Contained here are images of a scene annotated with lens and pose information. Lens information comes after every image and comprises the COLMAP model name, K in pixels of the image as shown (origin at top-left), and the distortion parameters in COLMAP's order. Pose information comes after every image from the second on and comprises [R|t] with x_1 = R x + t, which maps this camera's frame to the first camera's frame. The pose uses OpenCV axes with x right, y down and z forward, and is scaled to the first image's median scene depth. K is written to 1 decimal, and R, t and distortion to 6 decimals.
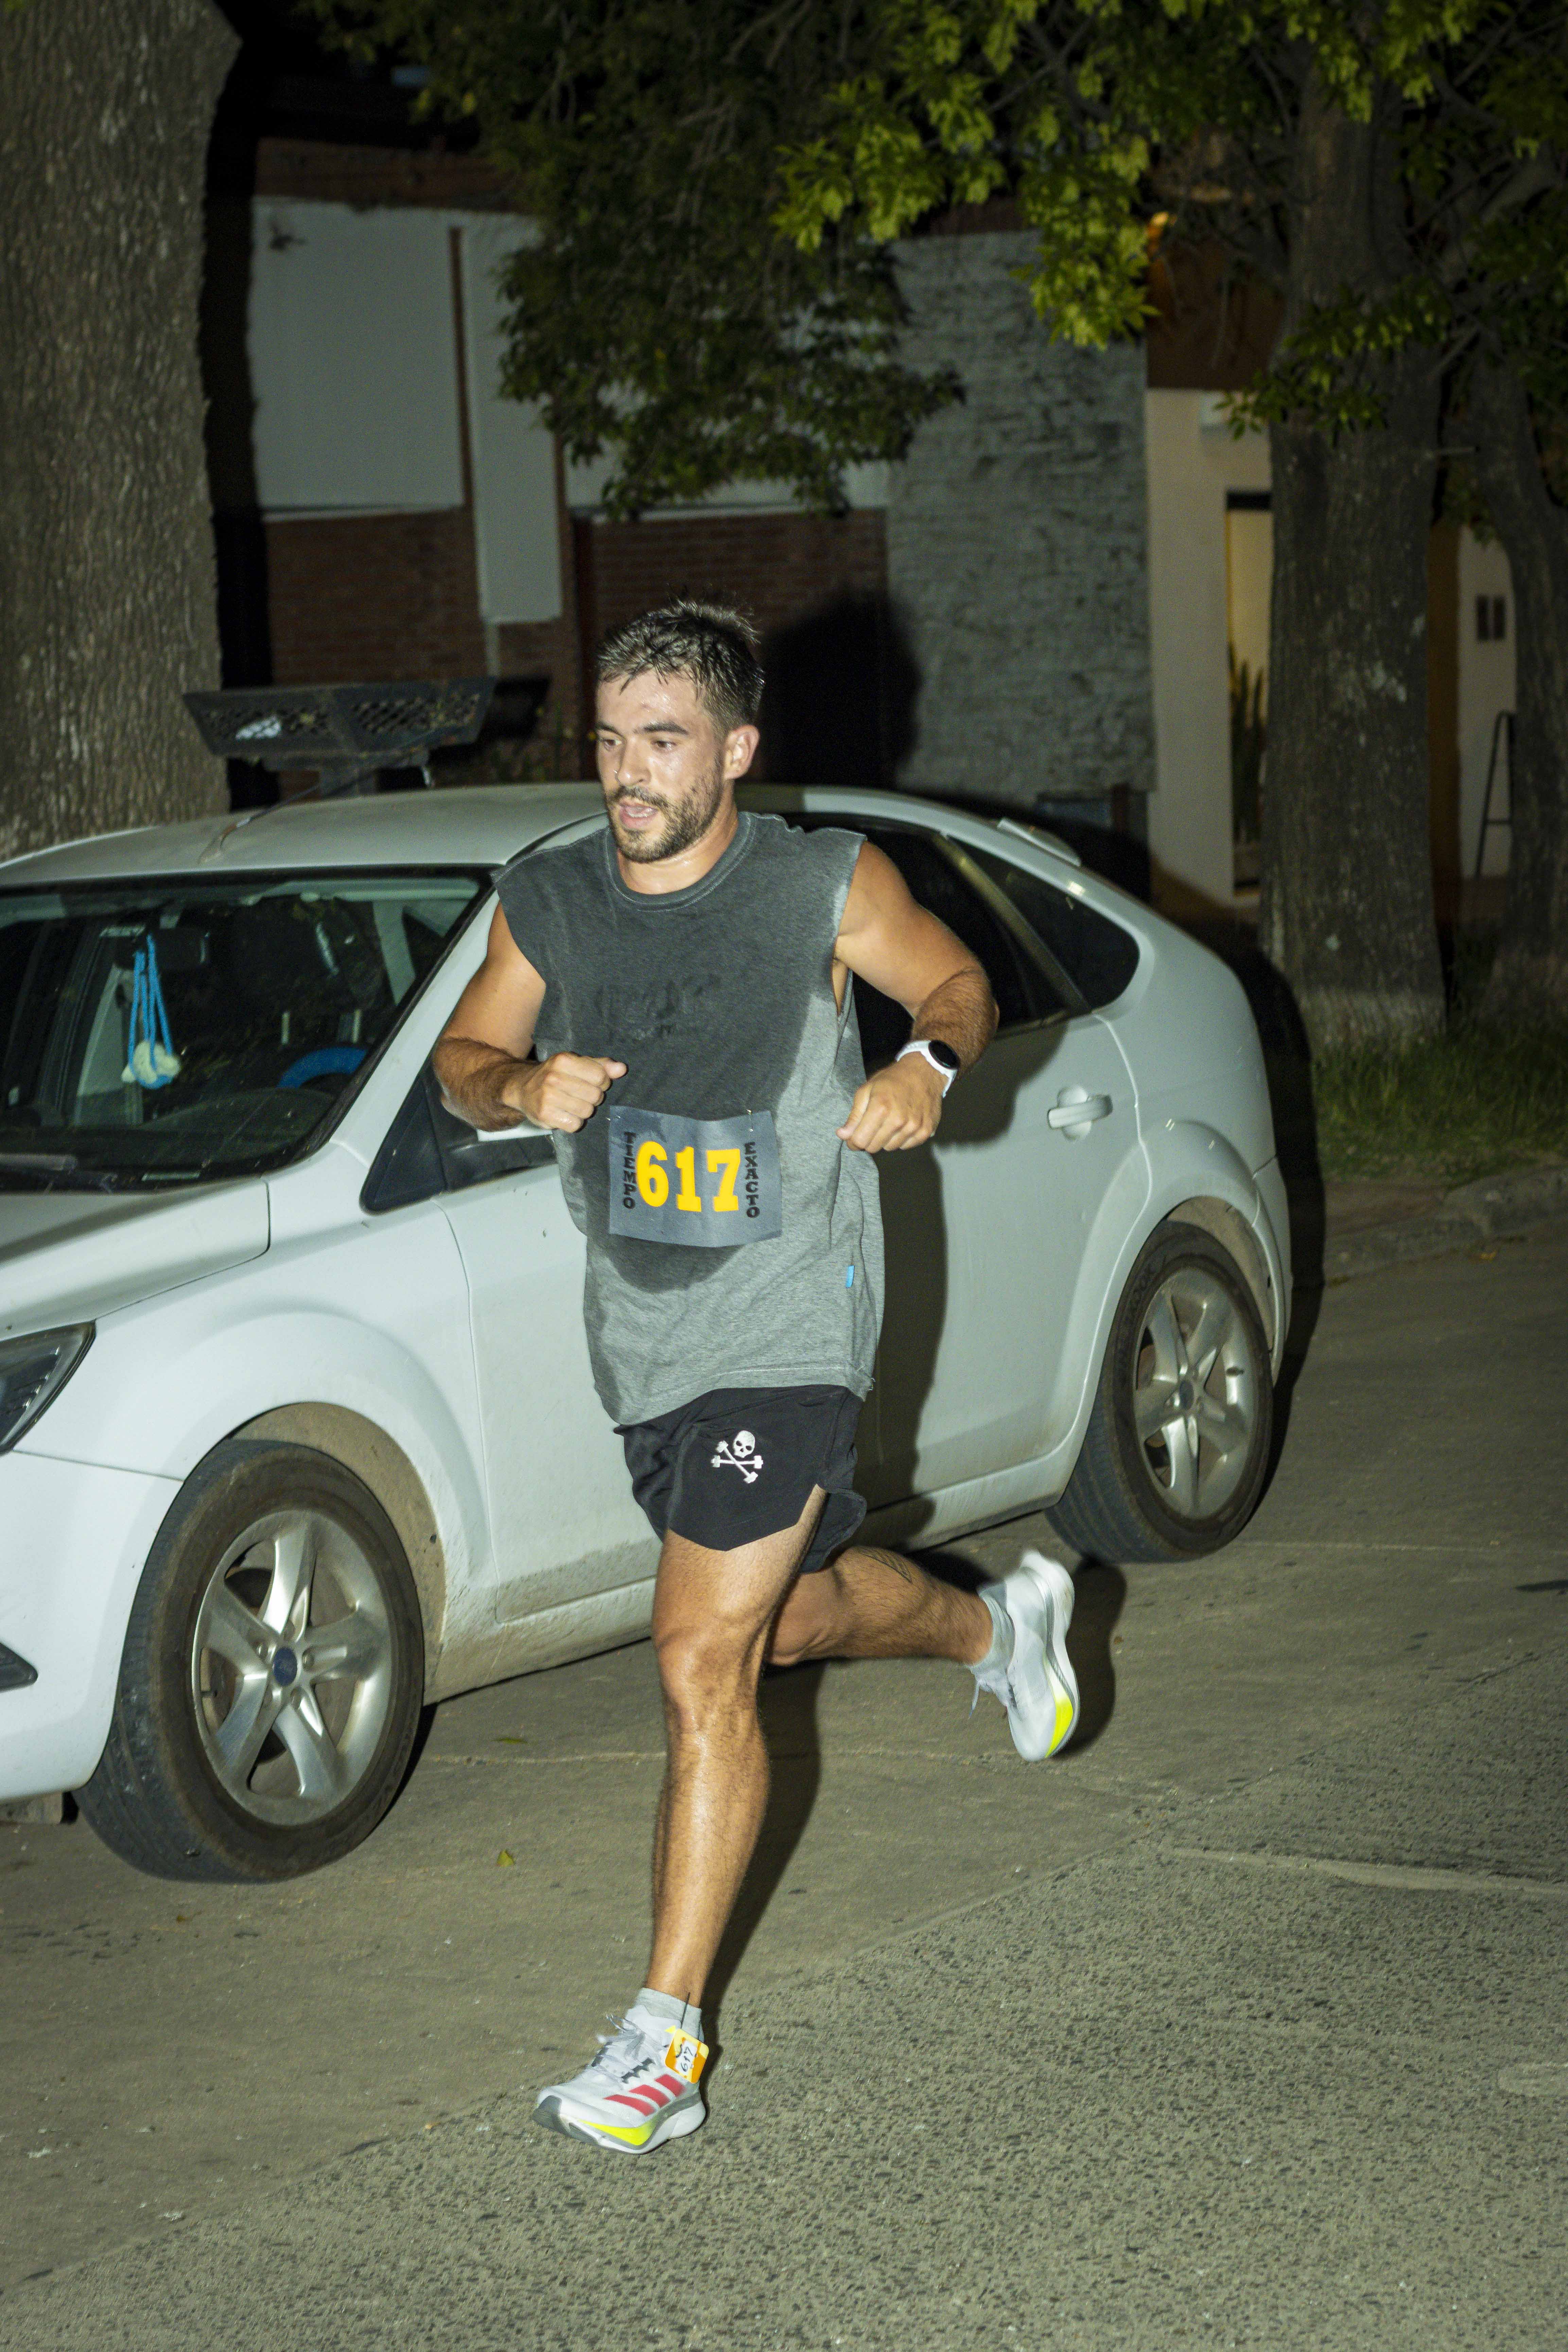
lens RADIAL K [[5655.8, 0, 794.1], [0, 5655.8, 1380.0], [0, 0, 1]] dist [0.175216, -0.106495]
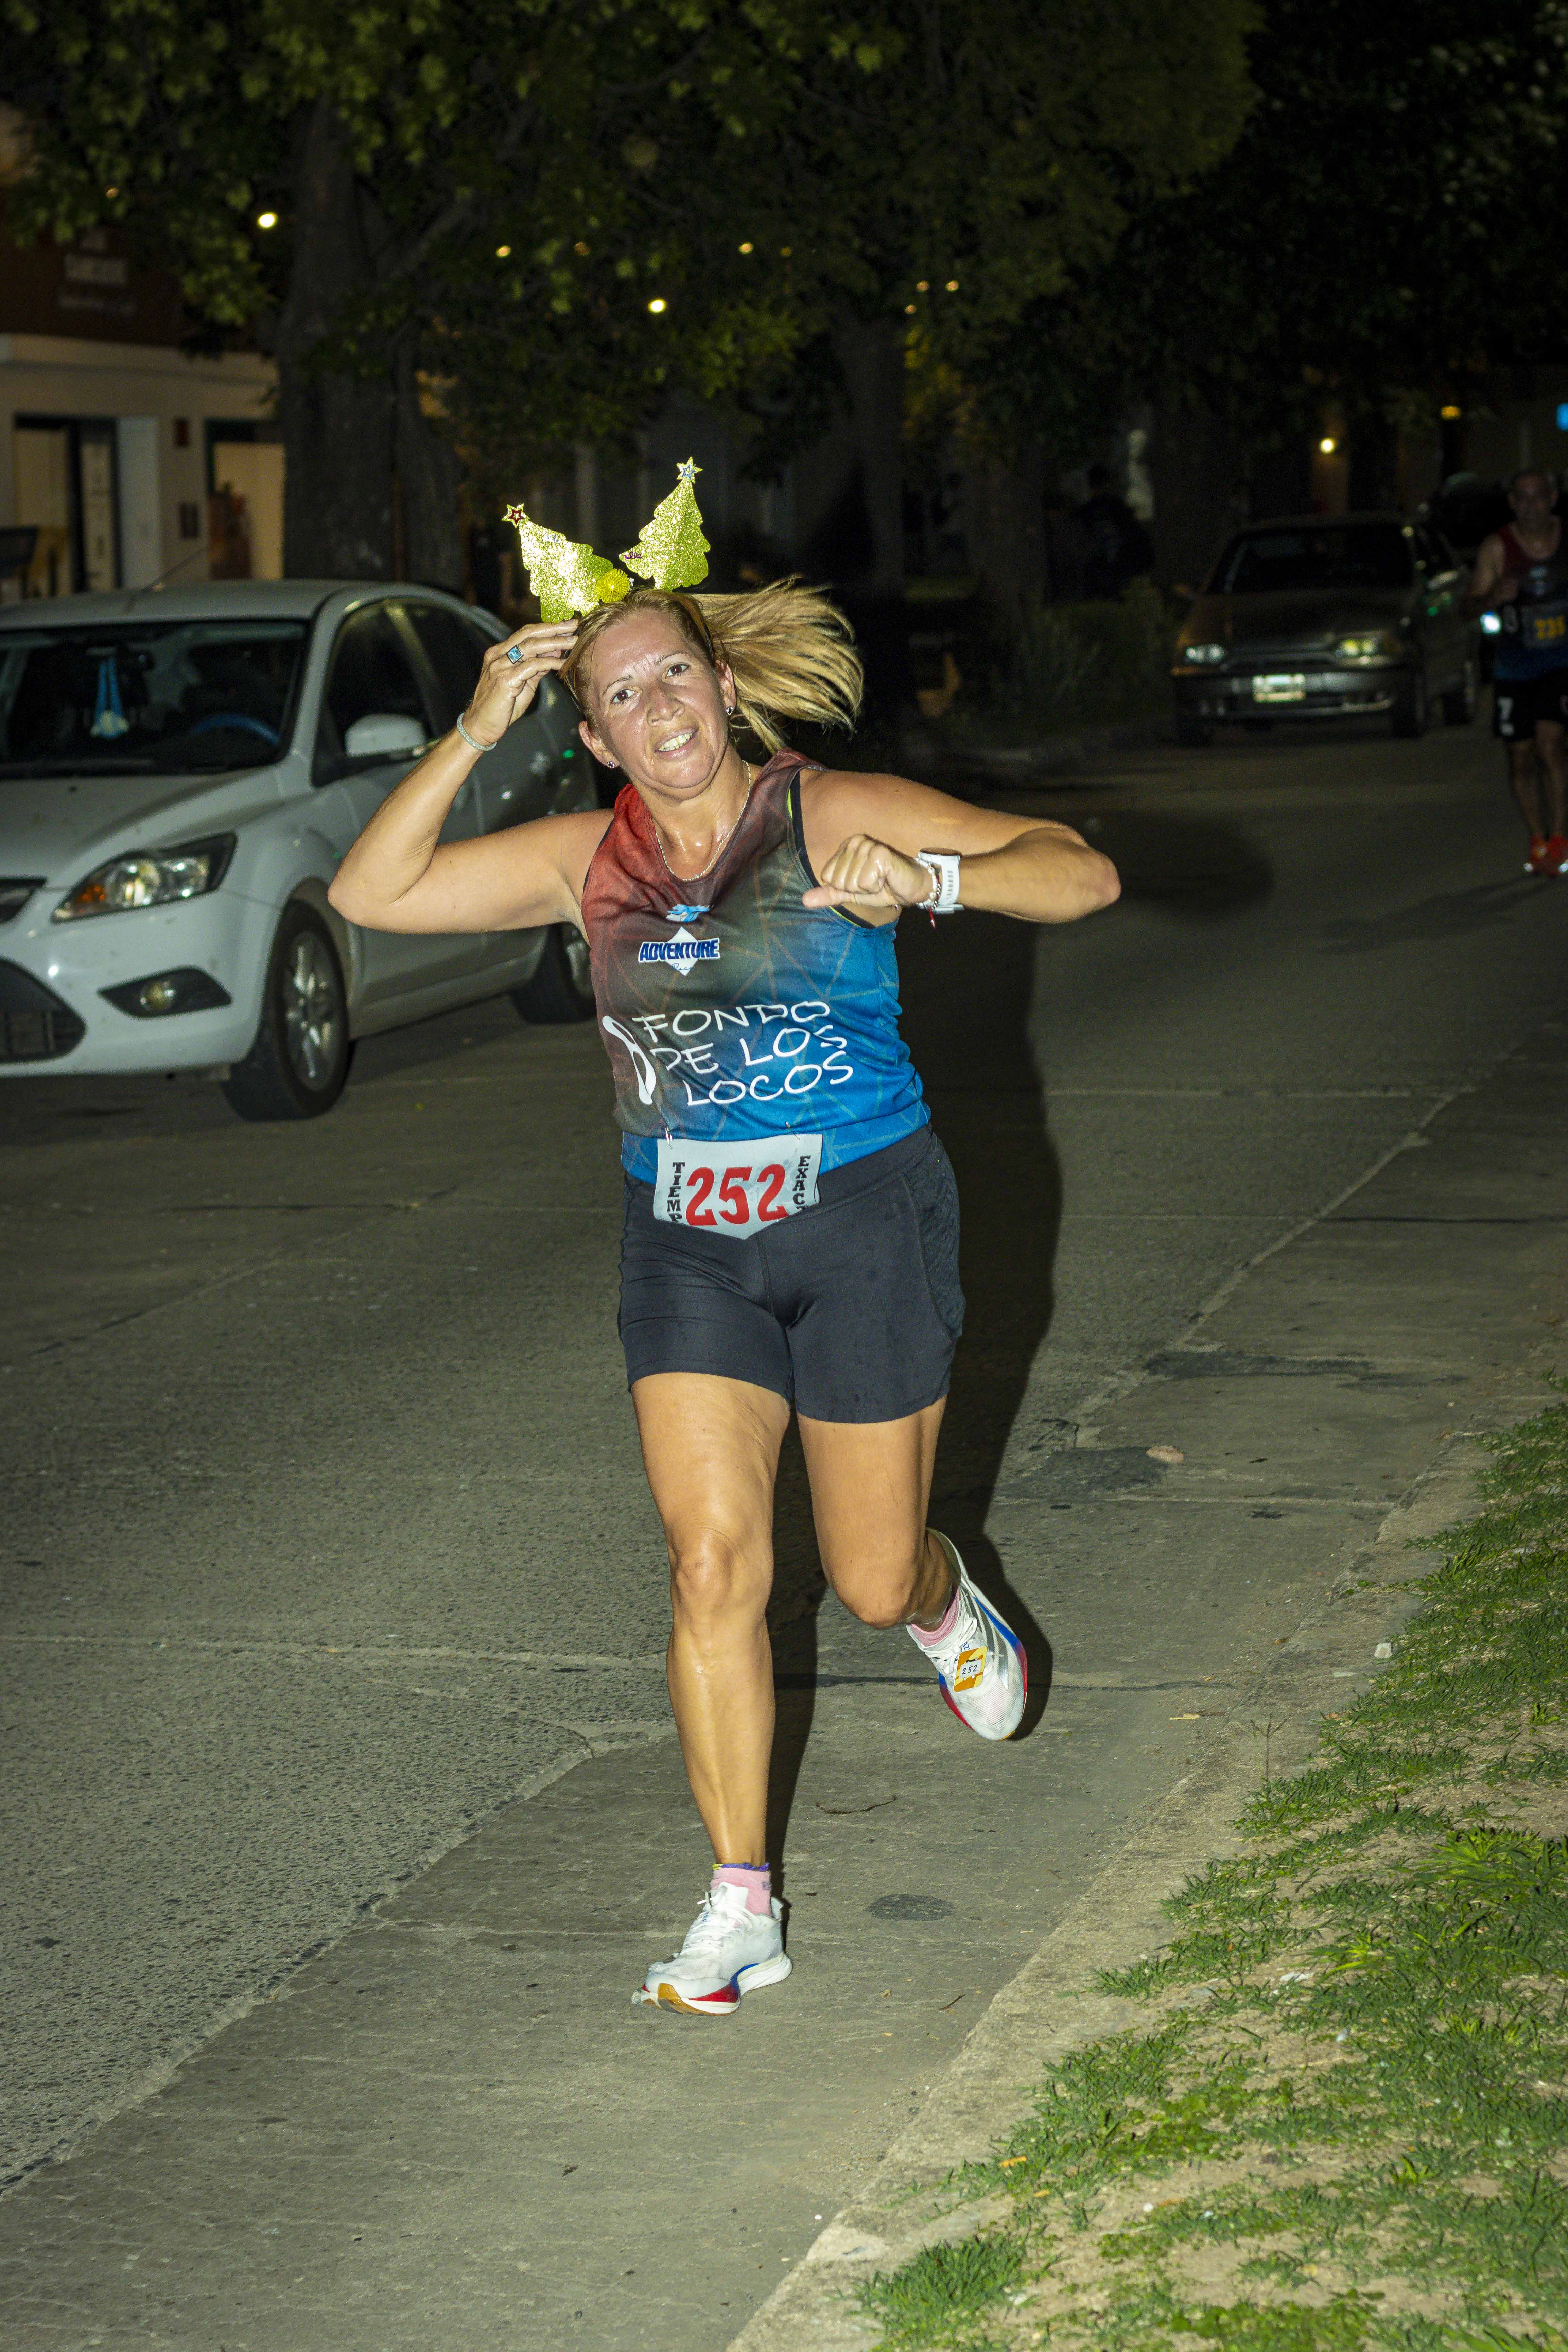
lens RADIAL K [[5655.8, 0, 794.1], [0, 5655.8, 1380.0], [0, 0, 1]] dist [0.175216, -0.106495]
pose [[0.953372, -0.029222, 0.300381, -0.461899], [0.025514, 0.999542, 0.016260, 0.132994], [-0.300719, -0.007838, 0.953681, -0.831051]]
